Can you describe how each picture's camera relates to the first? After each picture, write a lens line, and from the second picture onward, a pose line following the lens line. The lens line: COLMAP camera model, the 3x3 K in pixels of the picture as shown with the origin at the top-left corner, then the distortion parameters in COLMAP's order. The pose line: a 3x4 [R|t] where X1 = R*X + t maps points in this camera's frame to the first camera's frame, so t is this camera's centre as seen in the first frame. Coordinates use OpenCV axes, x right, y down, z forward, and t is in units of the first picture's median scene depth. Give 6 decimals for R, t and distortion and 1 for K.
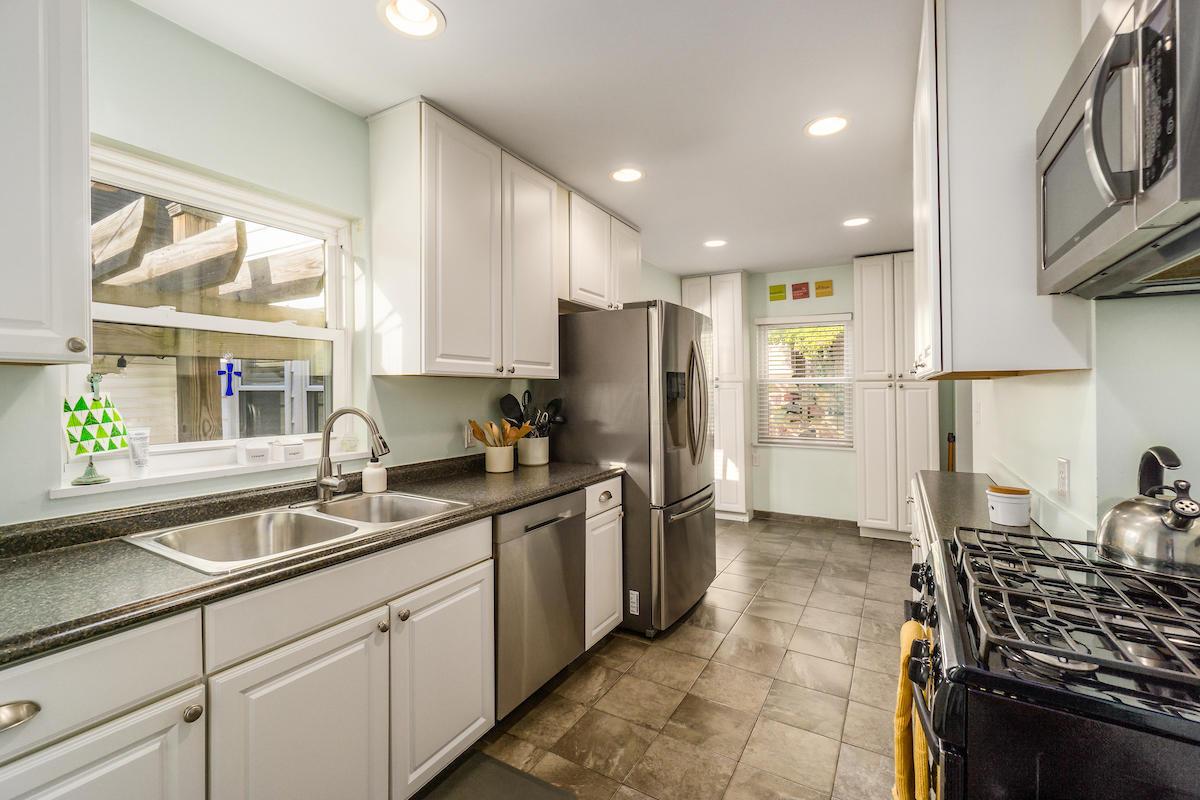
lens RADIAL K [[513.2, 0, 598.2], [0, 513.2, 393.8], [0, 0, 1]] dist [0.000637, 0.000053]
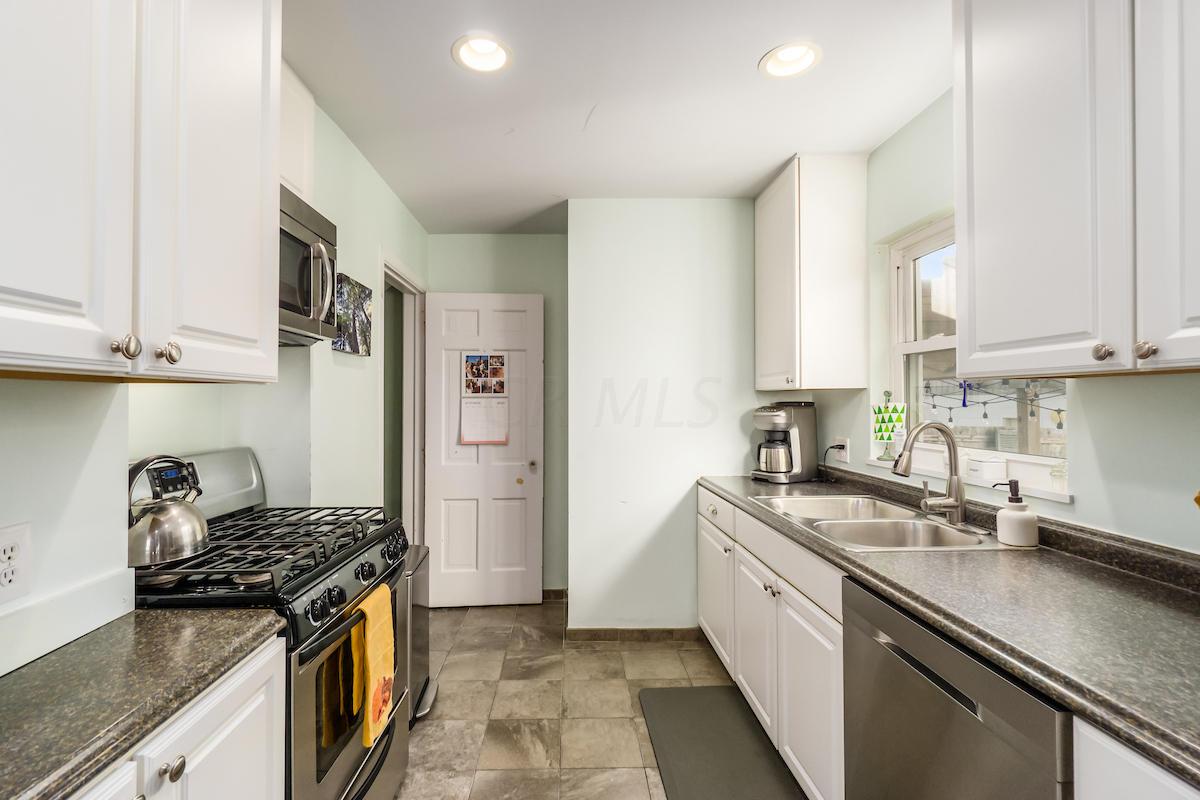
lens RADIAL K [[513.2, 0, 598.2], [0, 513.2, 393.8], [0, 0, 1]] dist [0.000637, 0.000053]
pose [[-0.828608, -0.003429, -0.559818, 0.372240], [0.000957, 0.999971, -0.007542, -0.011753], [0.559828, -0.006785, -0.828581, 1.043685]]
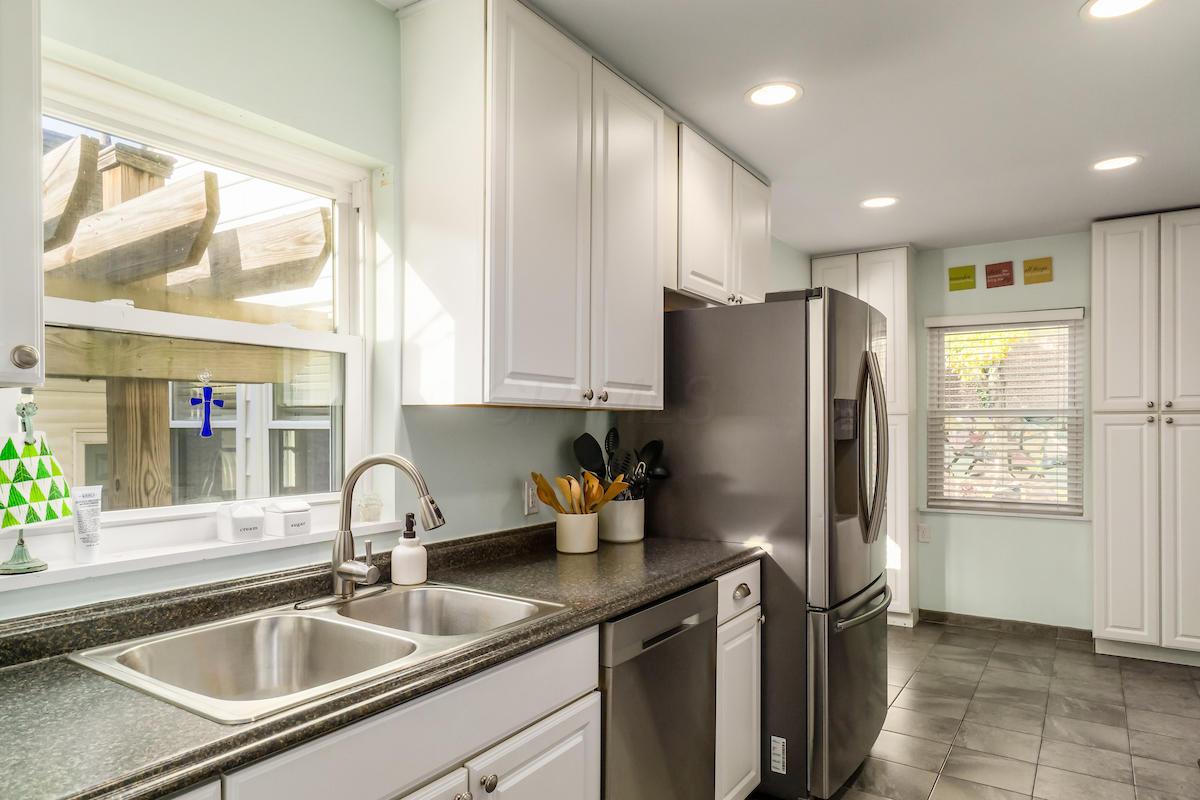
lens RADIAL K [[742.3, 0, 599.0], [0, 742.3, 433.0], [0, 0, 1]] dist [0.002634, 0.003659]
pose [[0.998467, 0.000233, -0.055344, -0.117460], [-0.000169, 0.999999, 0.001169, -0.001316], [0.055344, -0.001158, 0.998467, 0.056573]]
